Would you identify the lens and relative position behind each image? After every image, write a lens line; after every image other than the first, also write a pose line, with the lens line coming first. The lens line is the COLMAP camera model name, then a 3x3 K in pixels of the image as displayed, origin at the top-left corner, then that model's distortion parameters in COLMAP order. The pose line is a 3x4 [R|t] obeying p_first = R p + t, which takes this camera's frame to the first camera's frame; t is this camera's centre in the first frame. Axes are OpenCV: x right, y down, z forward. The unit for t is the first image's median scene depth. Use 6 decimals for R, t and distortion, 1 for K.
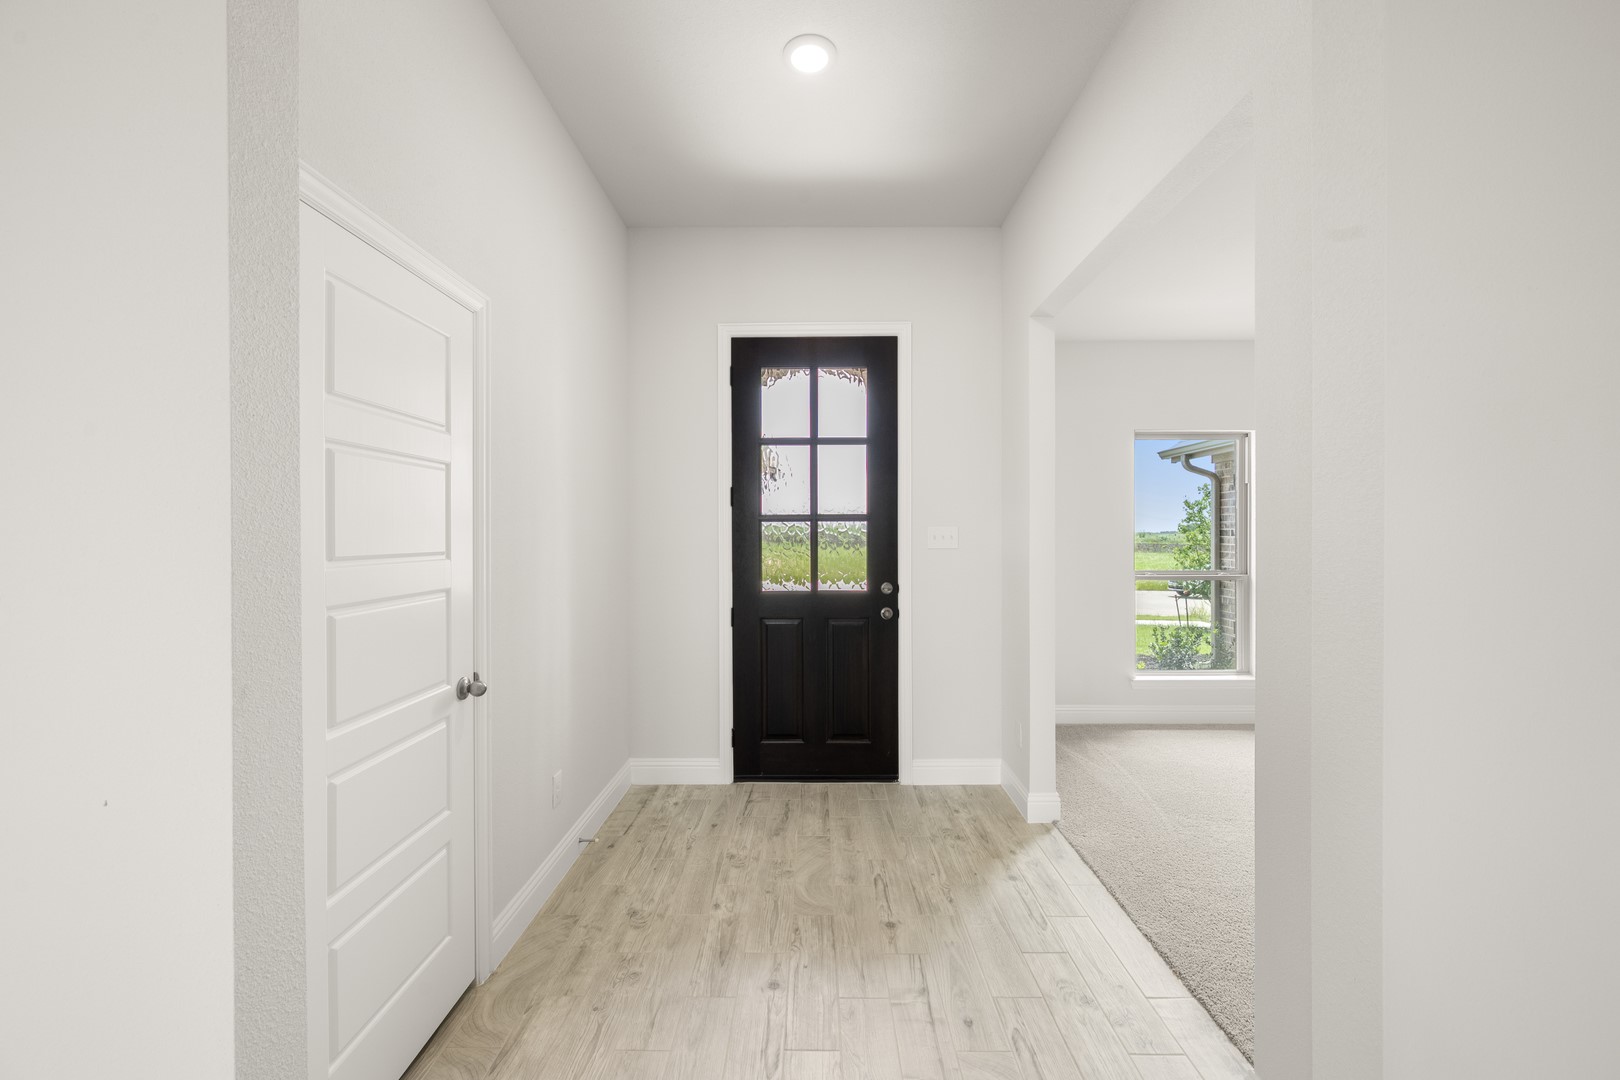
lens RADIAL K [[636.9, 0, 813.5], [0, 636.9, 537.4], [0, 0, 1]] dist [-0.000569, 0.000367]
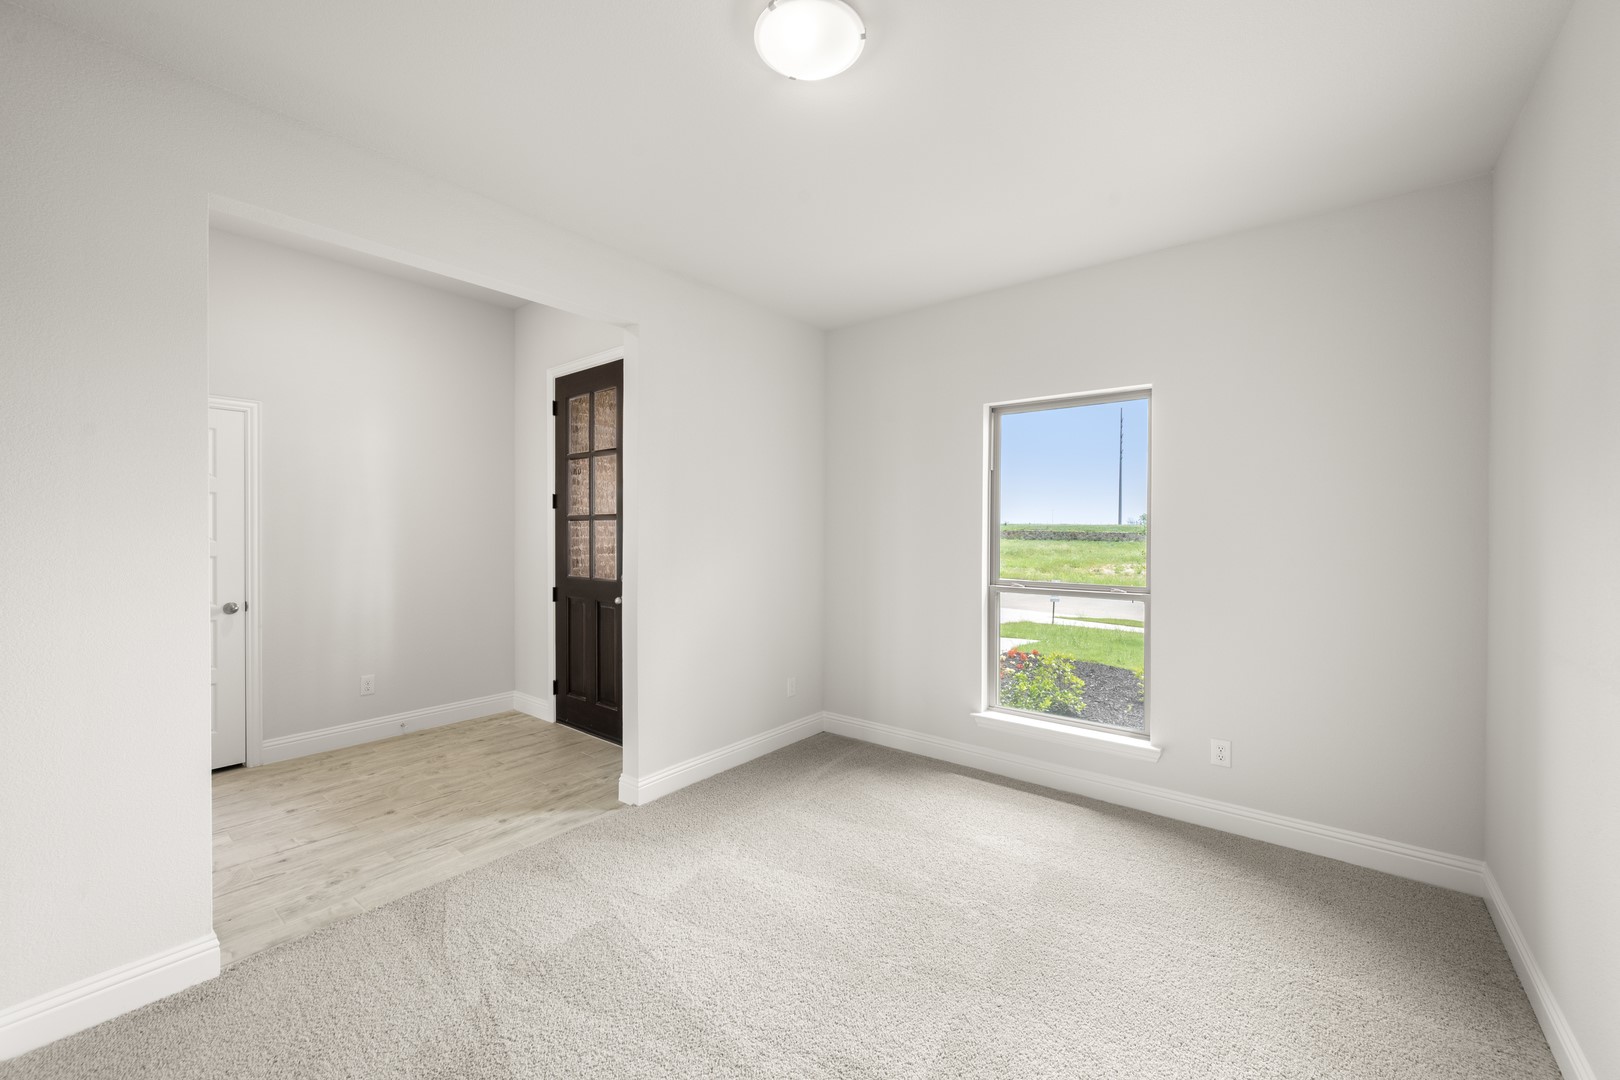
lens RADIAL K [[636.9, 0, 813.5], [0, 636.9, 537.4], [0, 0, 1]] dist [-0.000569, 0.000367]
pose [[0.782227, 0.011398, -0.622889, 1.400322], [-0.010028, 0.999933, 0.005704, -0.004421], [0.622913, 0.001784, 0.782289, 0.405012]]
